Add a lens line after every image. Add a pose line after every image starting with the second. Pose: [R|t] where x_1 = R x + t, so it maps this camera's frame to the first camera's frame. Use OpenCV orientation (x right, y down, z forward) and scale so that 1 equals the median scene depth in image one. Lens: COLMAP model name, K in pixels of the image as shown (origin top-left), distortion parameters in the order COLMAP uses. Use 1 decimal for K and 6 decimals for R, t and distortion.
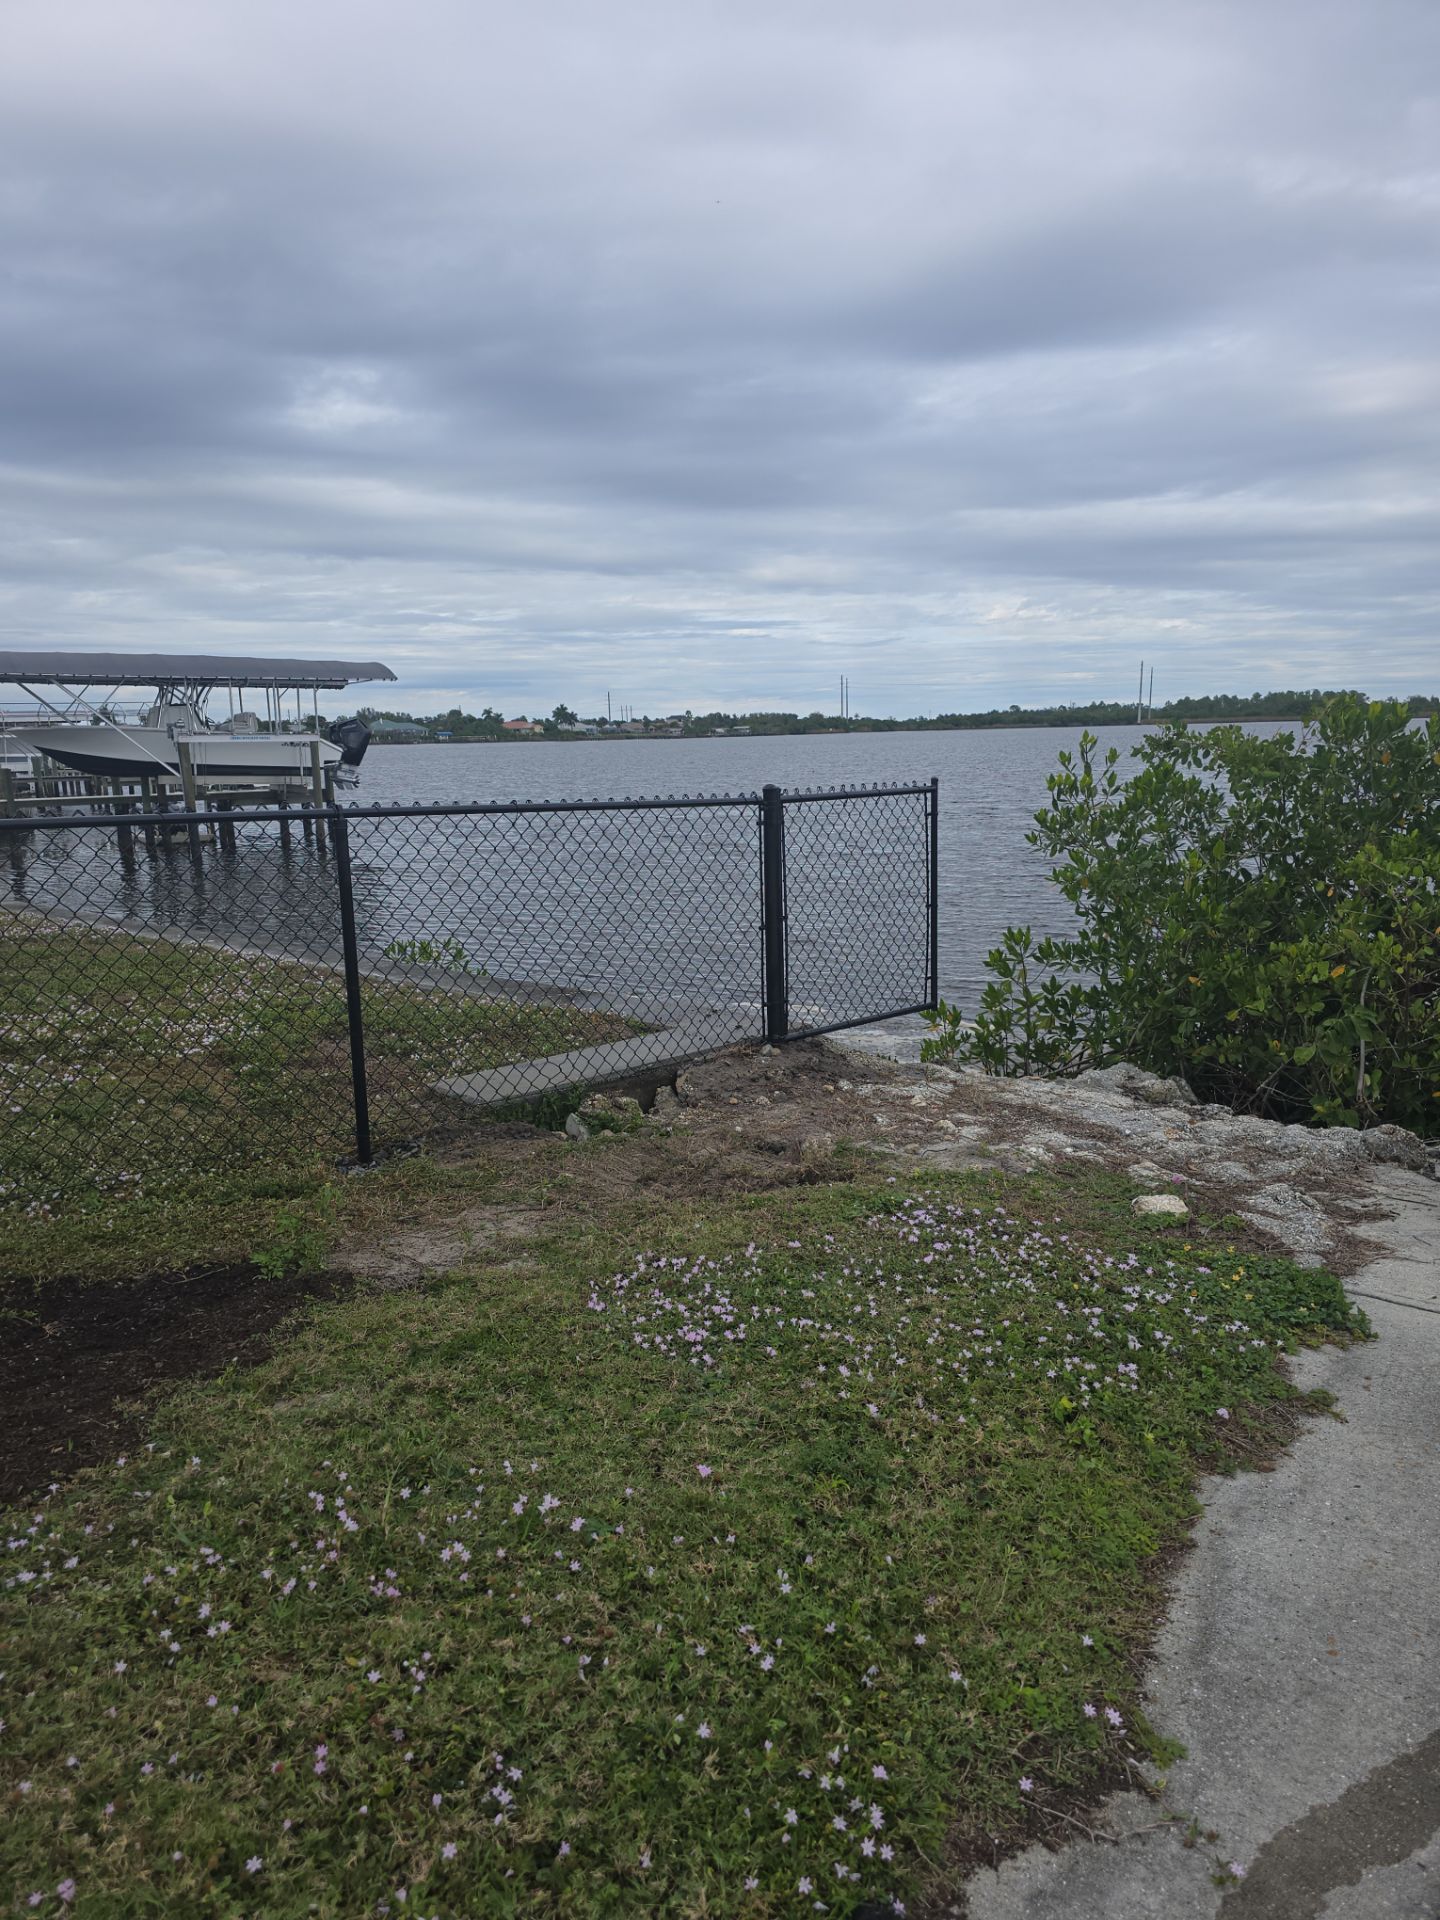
lens RADIAL K [[1284.2, 0, 722.2], [0, 1284.2, 969.2], [0, 0, 1]] dist [0.060041, -0.050273]
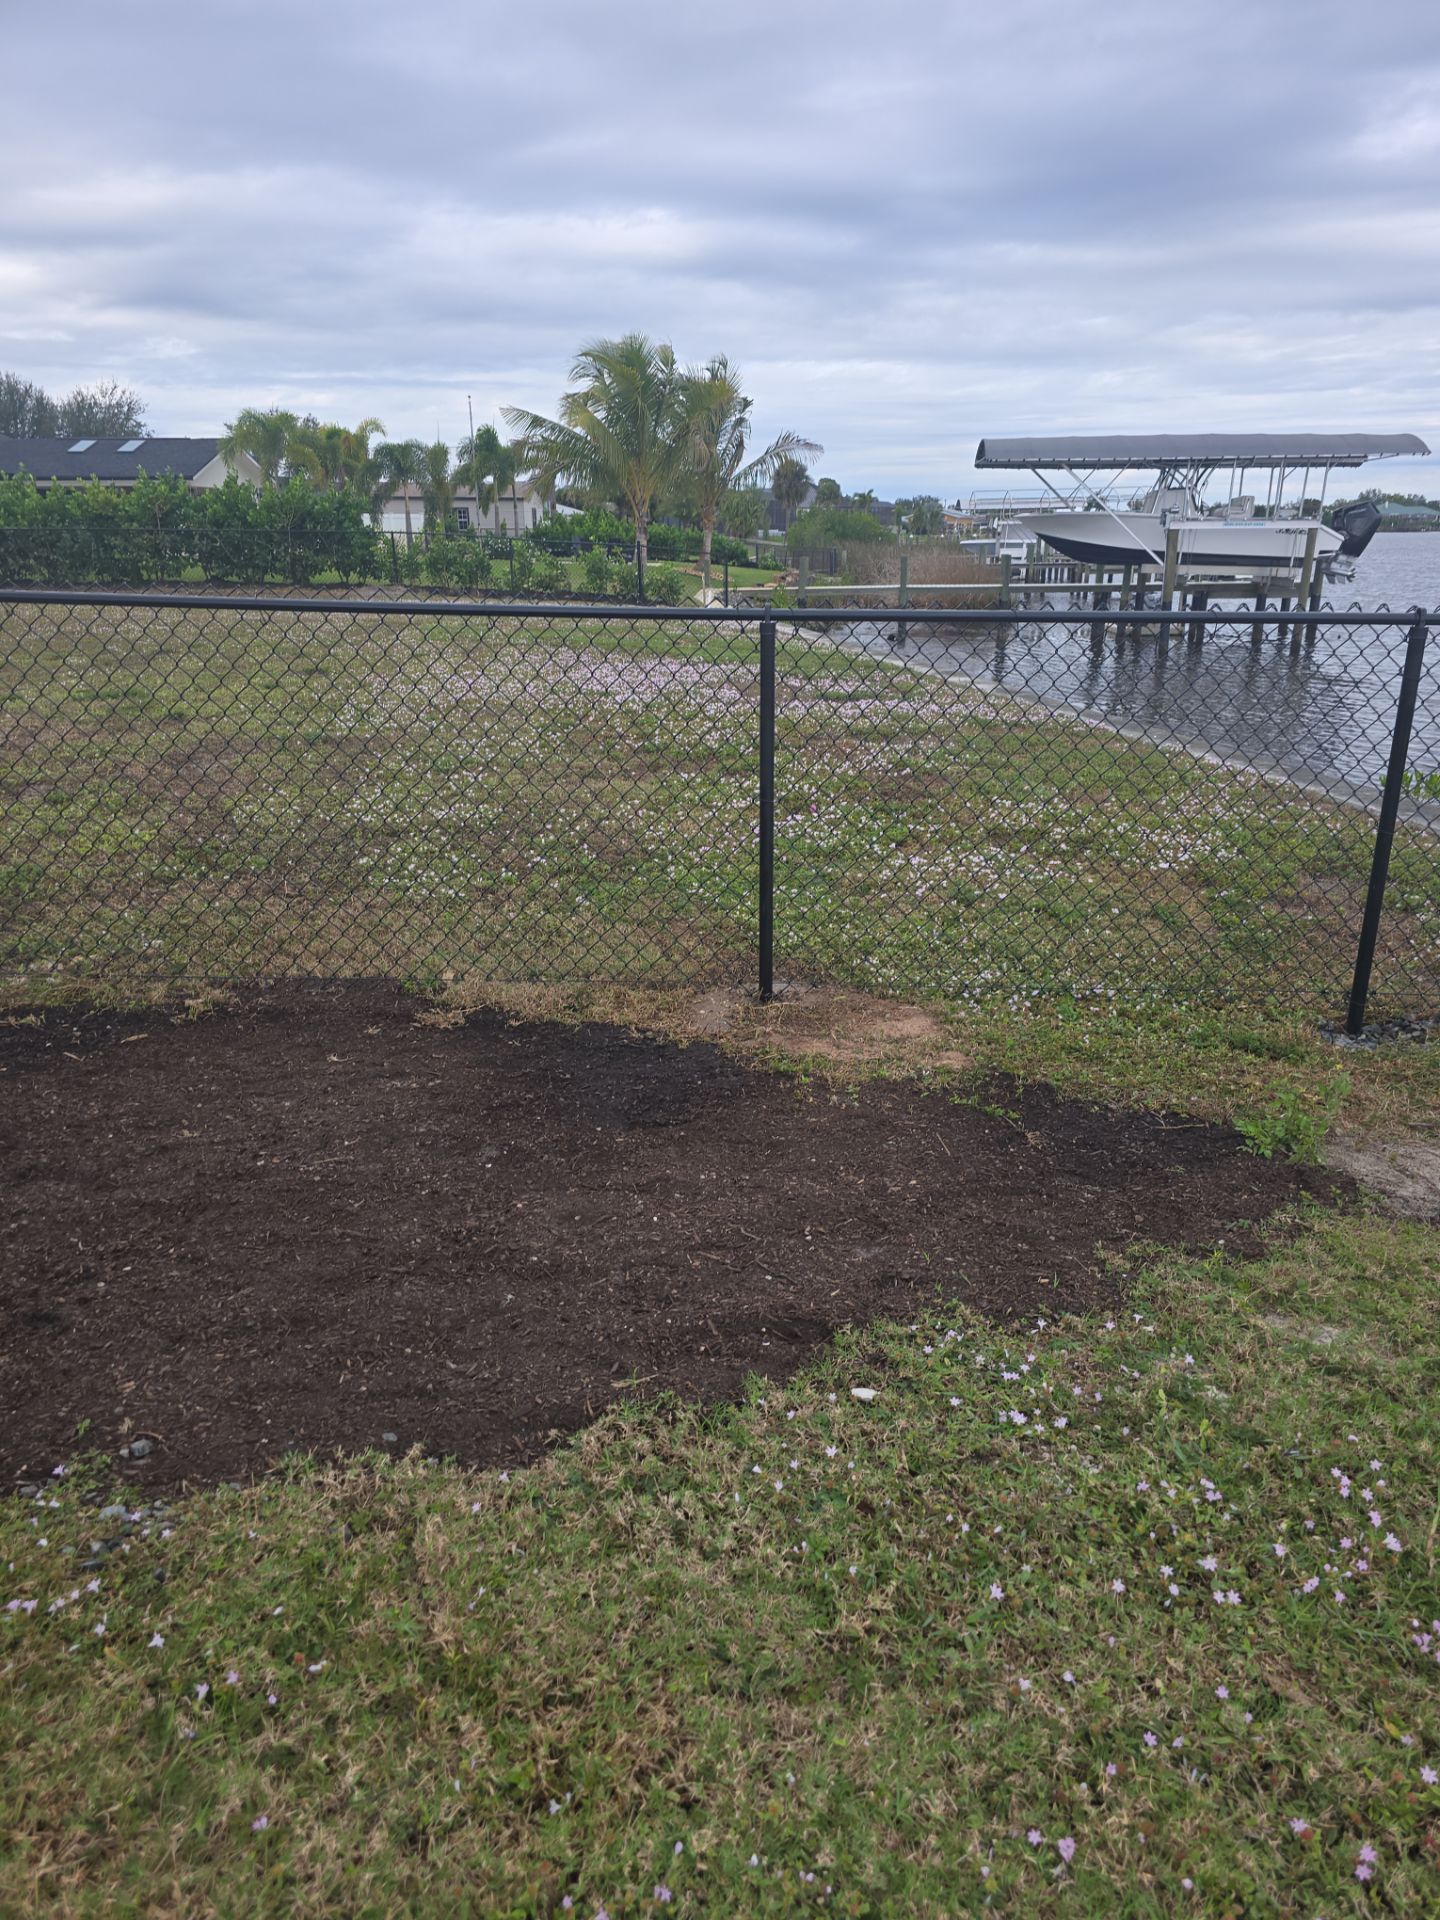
lens RADIAL K [[1273.3, 0, 726.7], [0, 1273.3, 996.9], [0, 0, 1]] dist [0.065587, -0.068255]
pose [[0.765176, 0.233016, -0.600175, -0.102457], [-0.125296, 0.968278, 0.216189, -0.011839], [0.631512, -0.090223, 0.770099, 0.077353]]
